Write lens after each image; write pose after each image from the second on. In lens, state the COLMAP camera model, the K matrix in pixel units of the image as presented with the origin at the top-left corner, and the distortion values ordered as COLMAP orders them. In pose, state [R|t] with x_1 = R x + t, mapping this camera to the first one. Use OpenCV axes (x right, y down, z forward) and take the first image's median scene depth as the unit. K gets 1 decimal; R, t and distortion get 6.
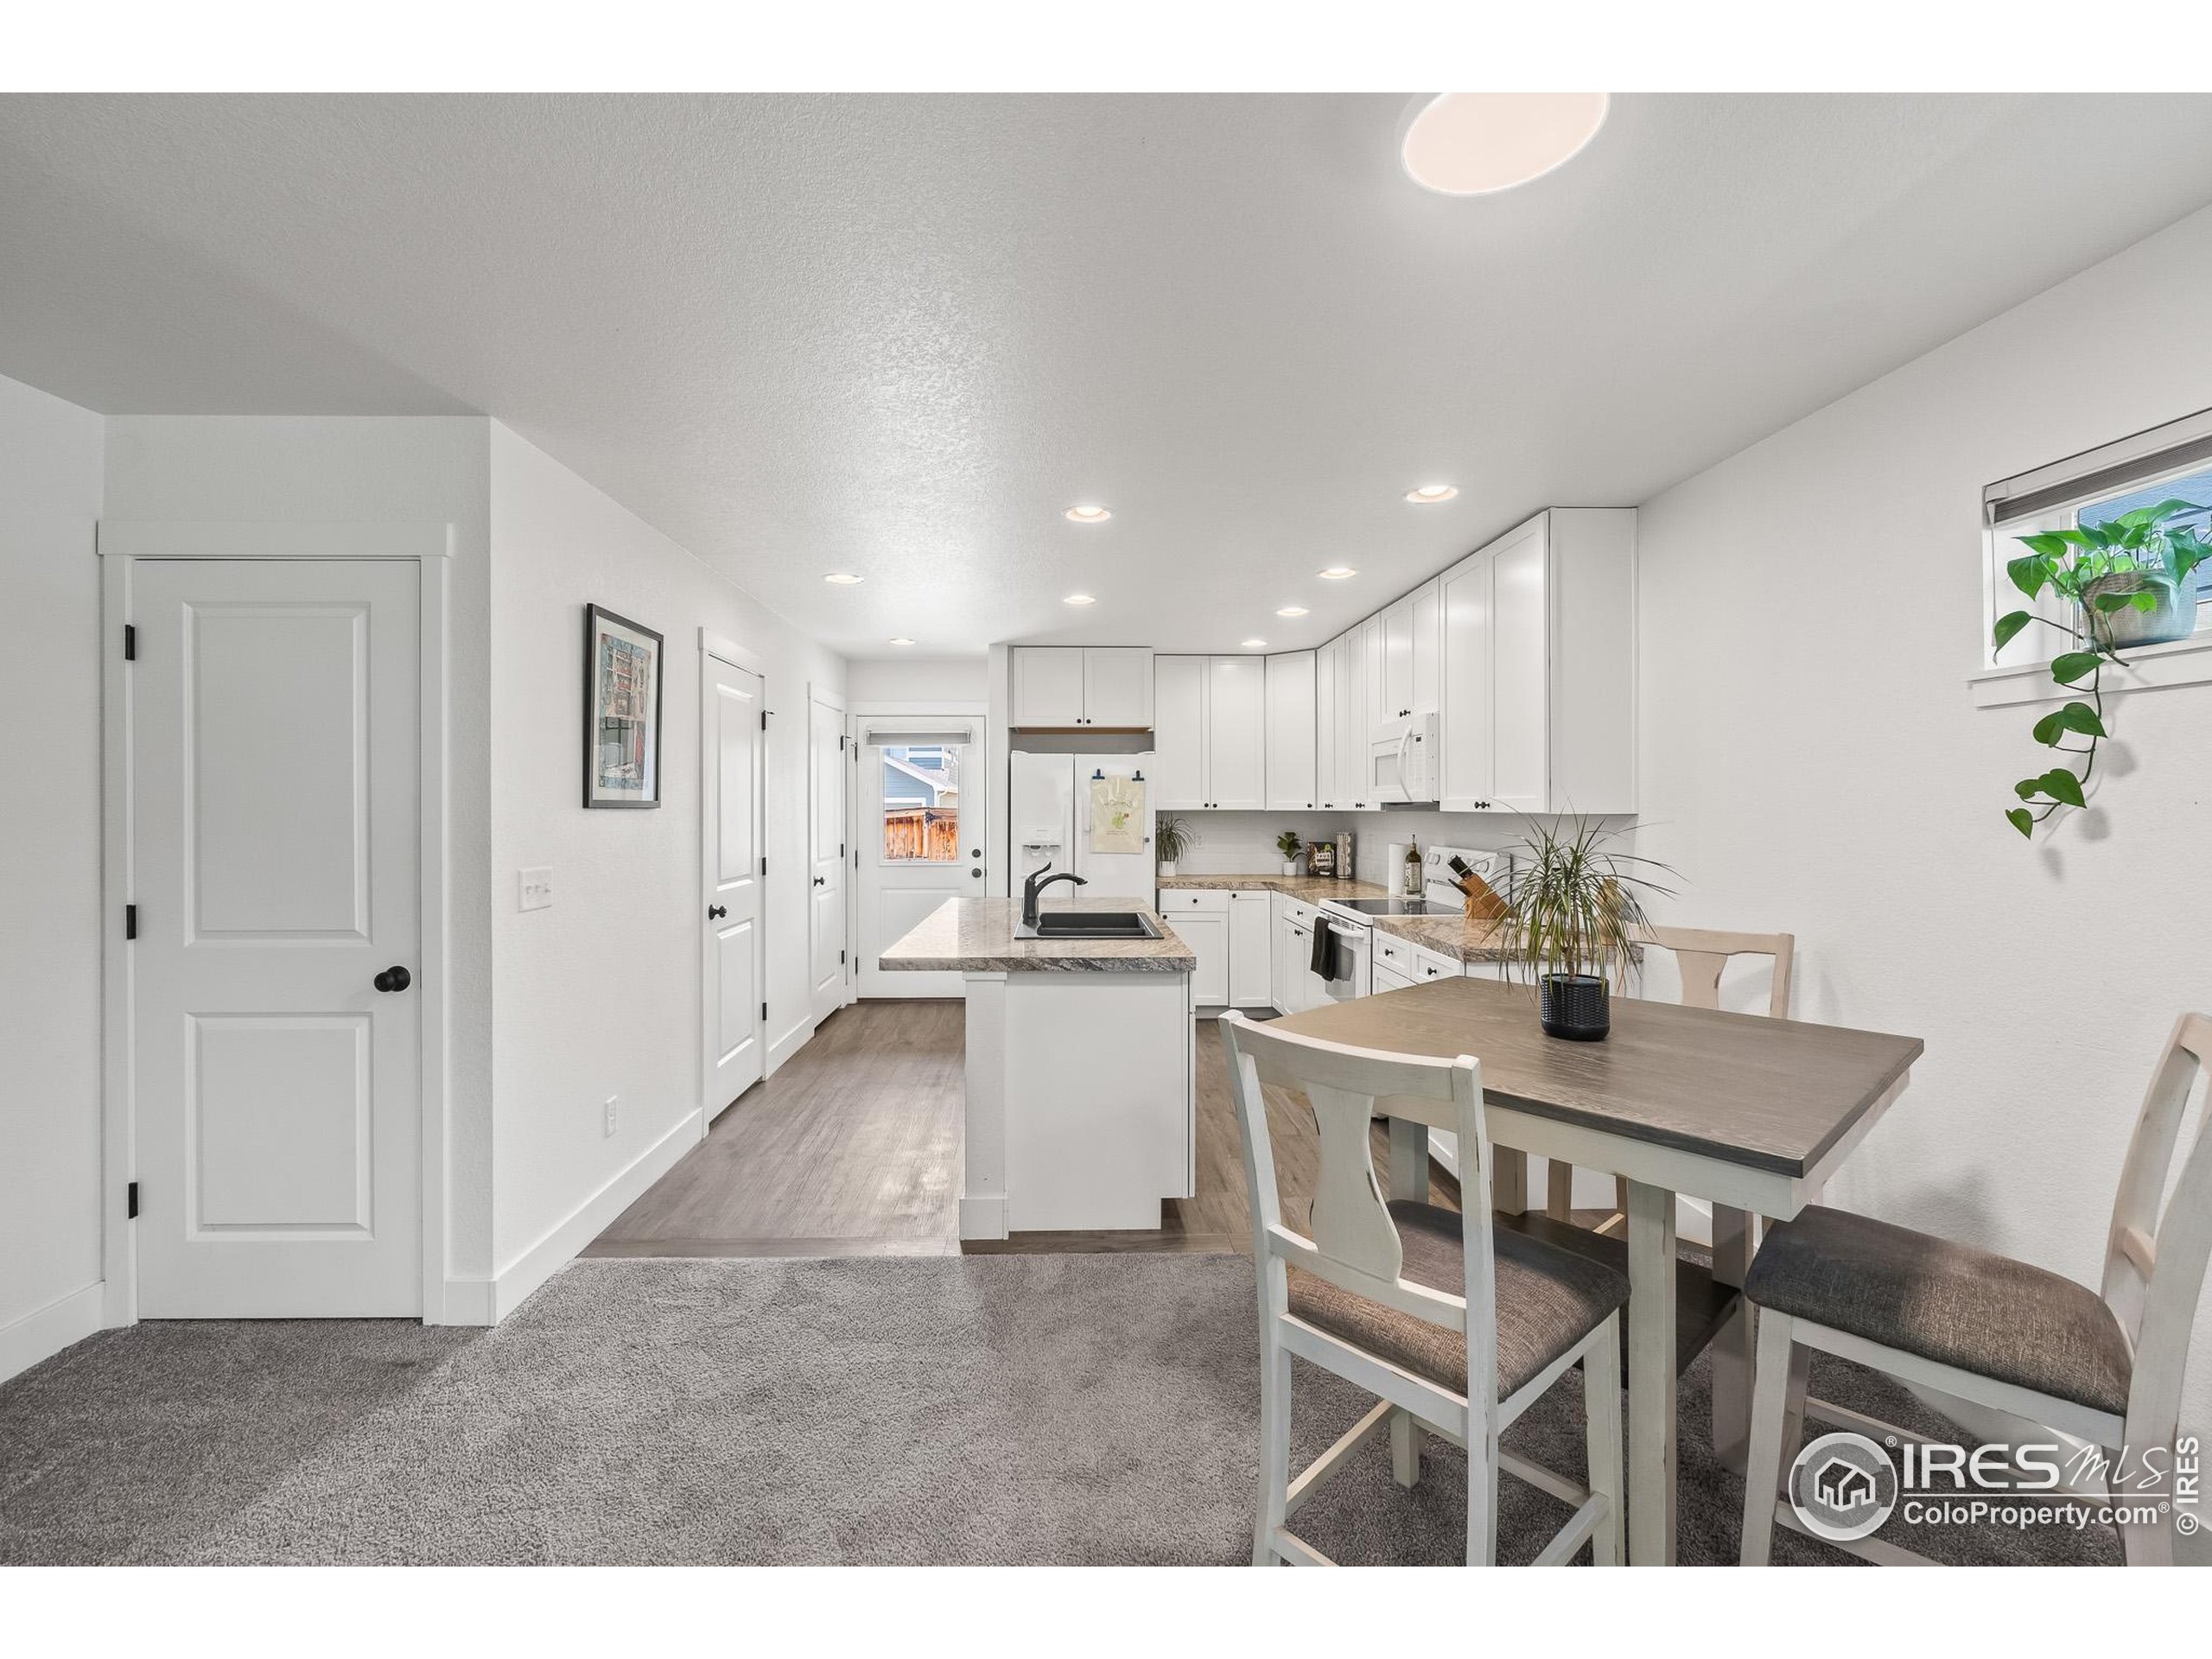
lens RADIAL K [[924.7, 0, 1108.7], [0, 924.7, 813.9], [0, 0, 1]] dist [-0.000441, -0.000136]
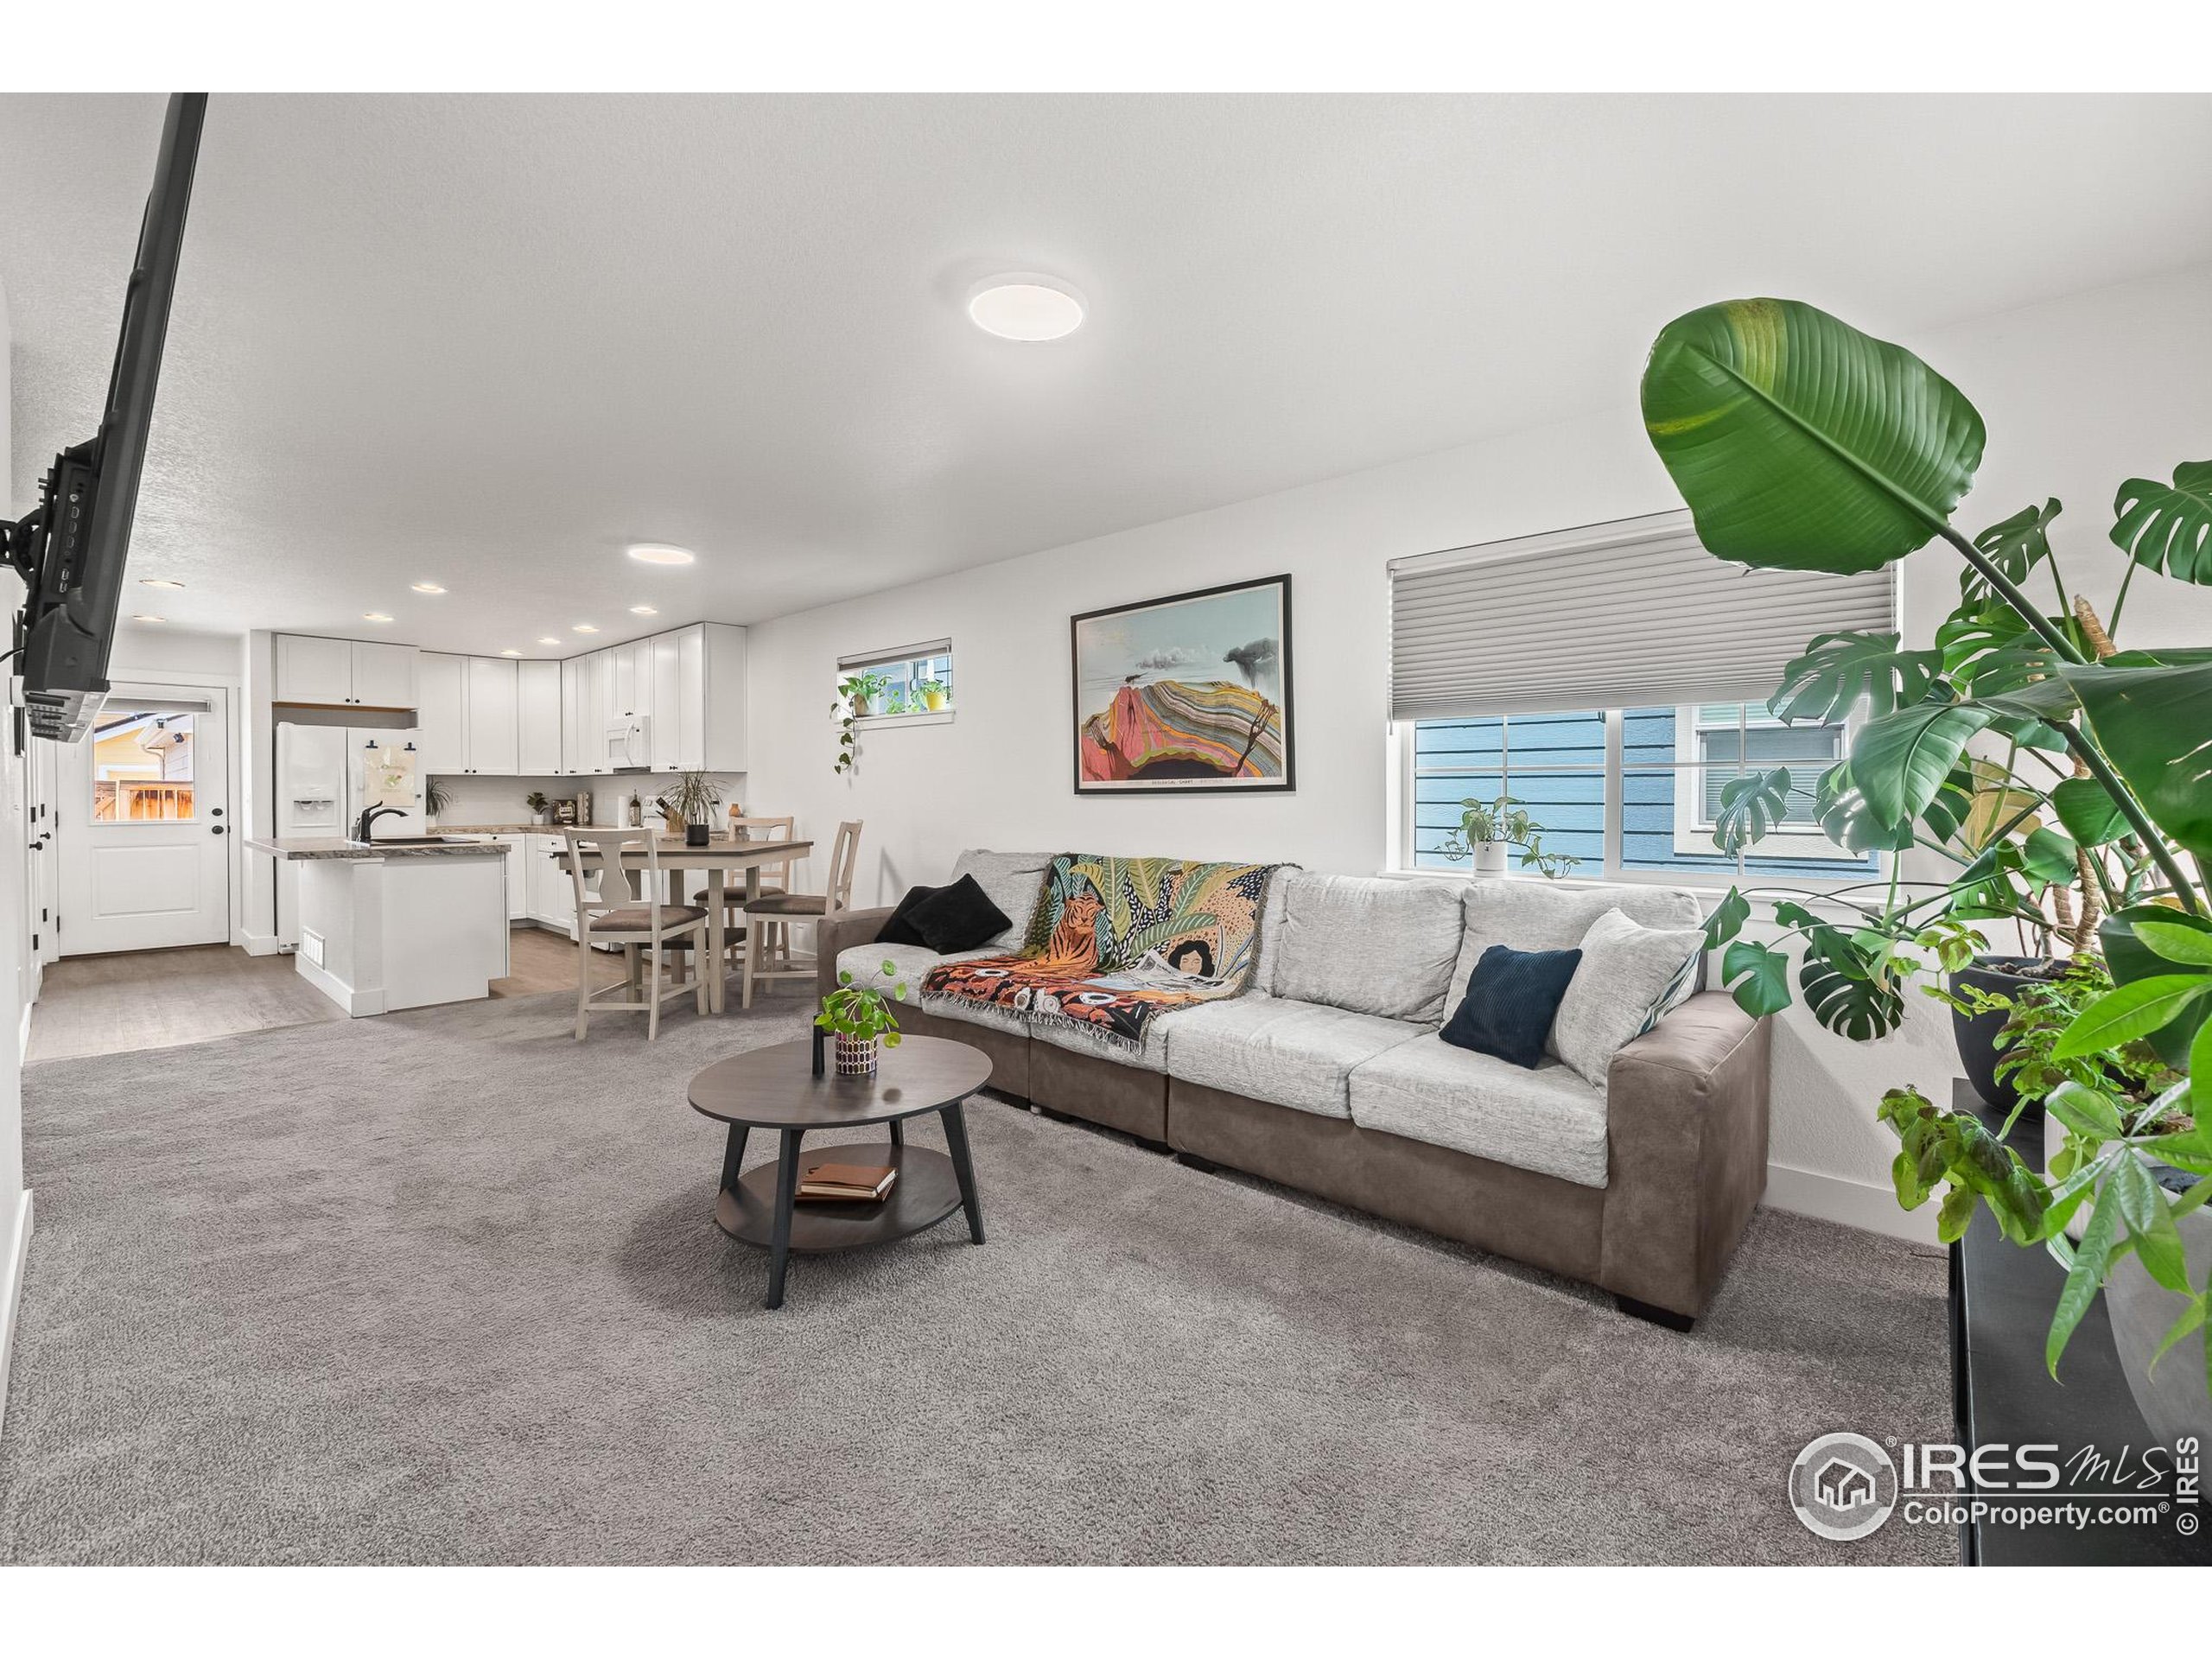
lens RADIAL K [[916.7, 0, 1091.9], [0, 916.7, 799.5], [0, 0, 1]] dist [-0.001217, 0.000251]
pose [[0.711486, -0.007279, 0.702663, -0.186750], [0.005905, 0.999973, 0.004380, 0.032233], [-0.702676, 0.001033, 0.711509, -0.574446]]
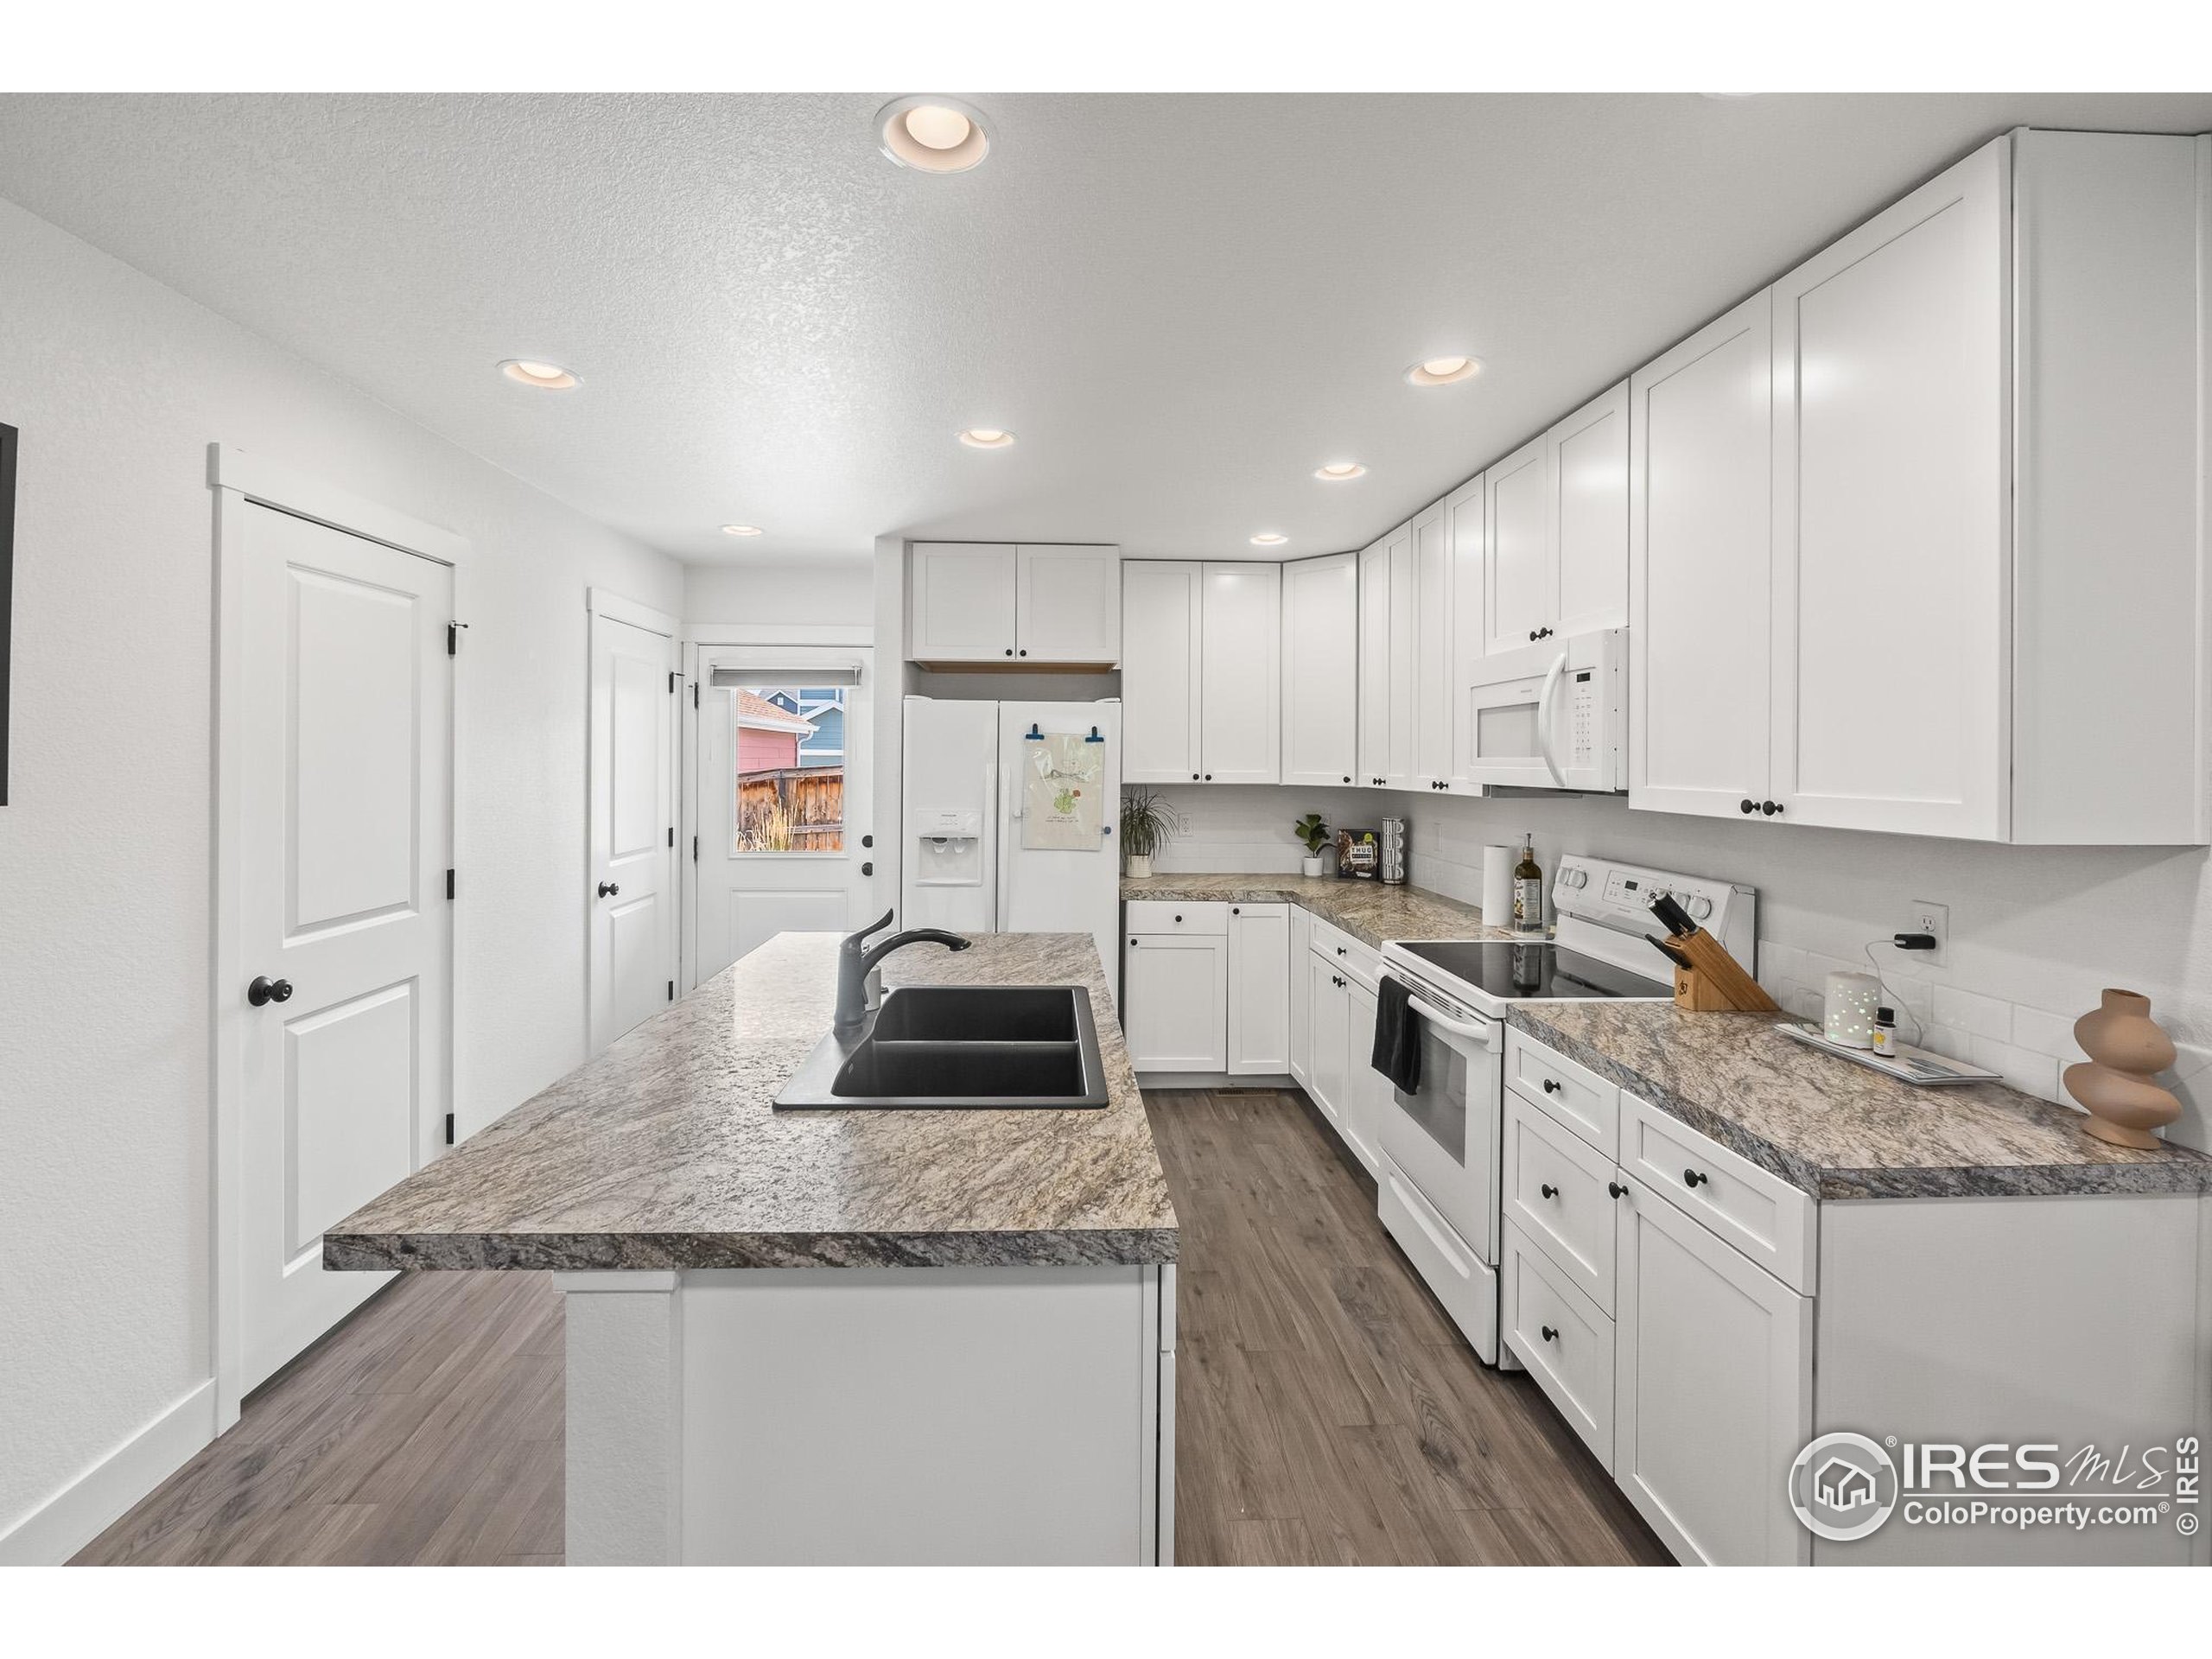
lens RADIAL K [[949.1, 0, 1093.1], [0, 949.1, 764.0], [0, 0, 1]] dist [0.000648, -0.004105]
pose [[0.999961, 0.008523, 0.002207, 0.028711], [-0.008517, 0.999960, -0.002693, -0.017505], [-0.002230, 0.002674, 0.999994, 0.307631]]
